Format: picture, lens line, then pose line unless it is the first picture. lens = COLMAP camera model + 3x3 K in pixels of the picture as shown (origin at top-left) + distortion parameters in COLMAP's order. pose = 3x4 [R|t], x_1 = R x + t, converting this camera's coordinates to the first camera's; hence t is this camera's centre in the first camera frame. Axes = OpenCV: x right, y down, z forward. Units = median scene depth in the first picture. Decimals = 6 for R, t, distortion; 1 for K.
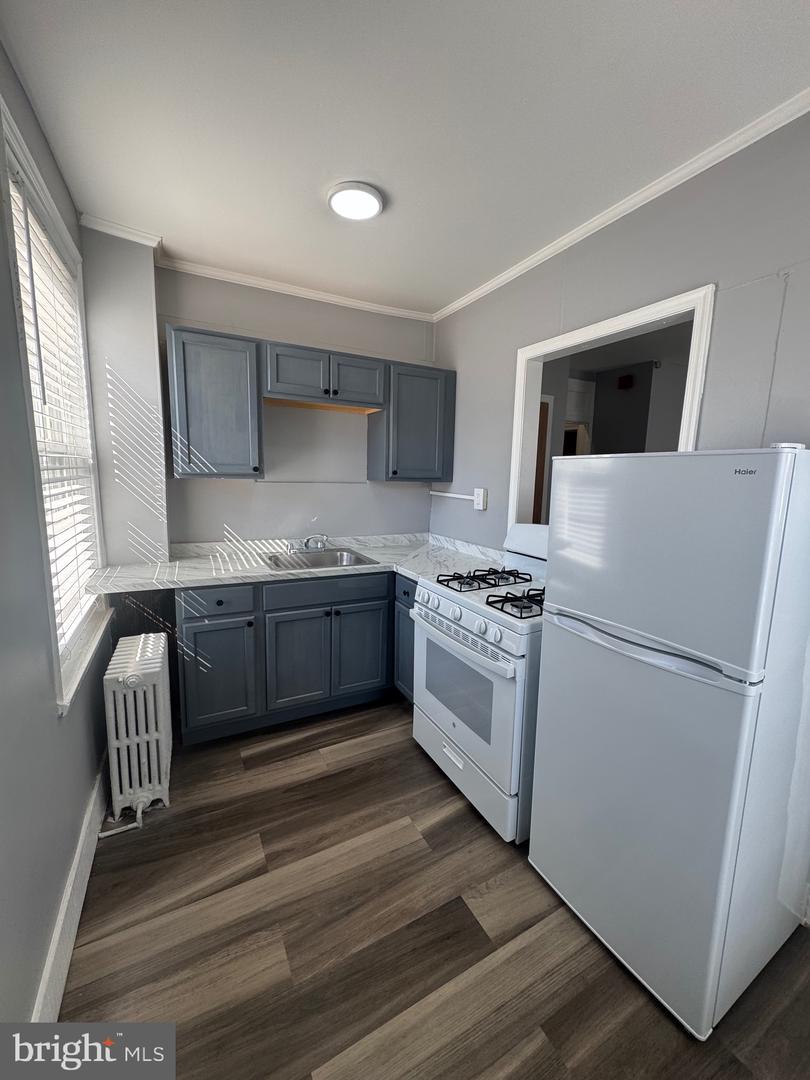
lens RADIAL K [[430.1, 0, 407.3], [0, 430.1, 535.5], [0, 0, 1]] dist [-0.001634, 0.000388]
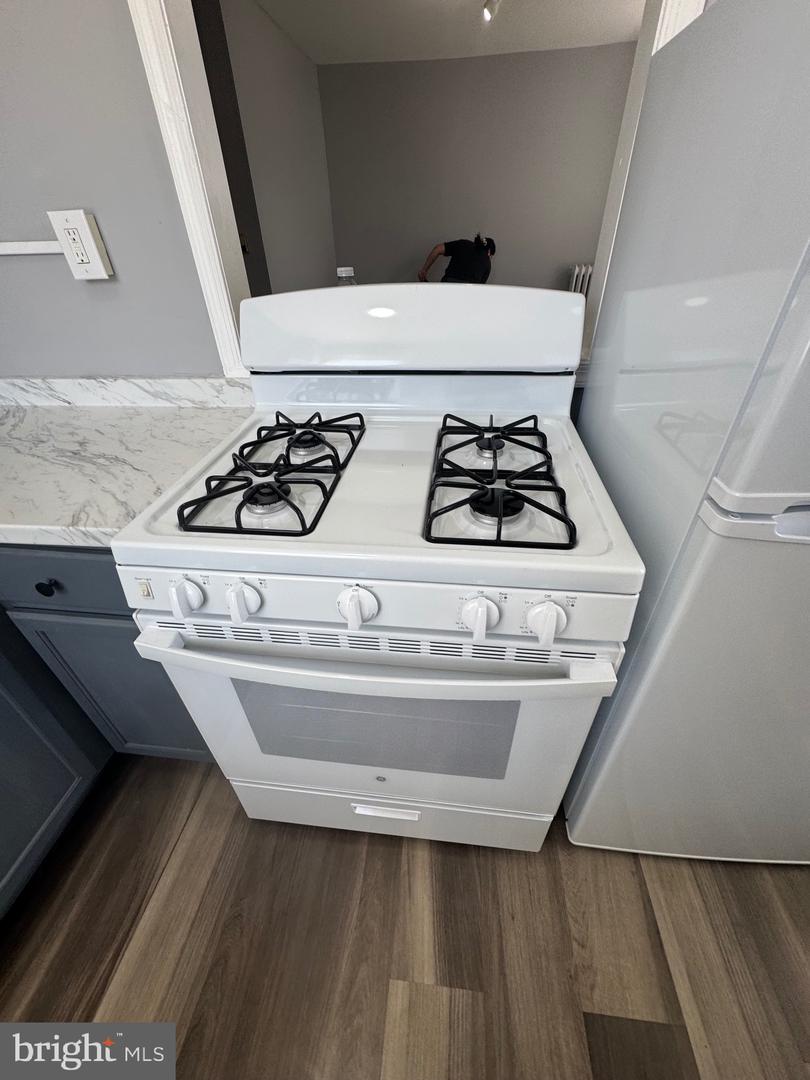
lens RADIAL K [[430.1, 0, 402.1], [0, 430.1, 537.2], [0, 0, 1]] dist [-0.001634, 0.000388]
pose [[0.568255, -0.501969, 0.652008, -0.049215], [0.160694, 0.844816, 0.510356, -0.024098], [-0.807009, -0.185239, 0.560734, 0.689463]]
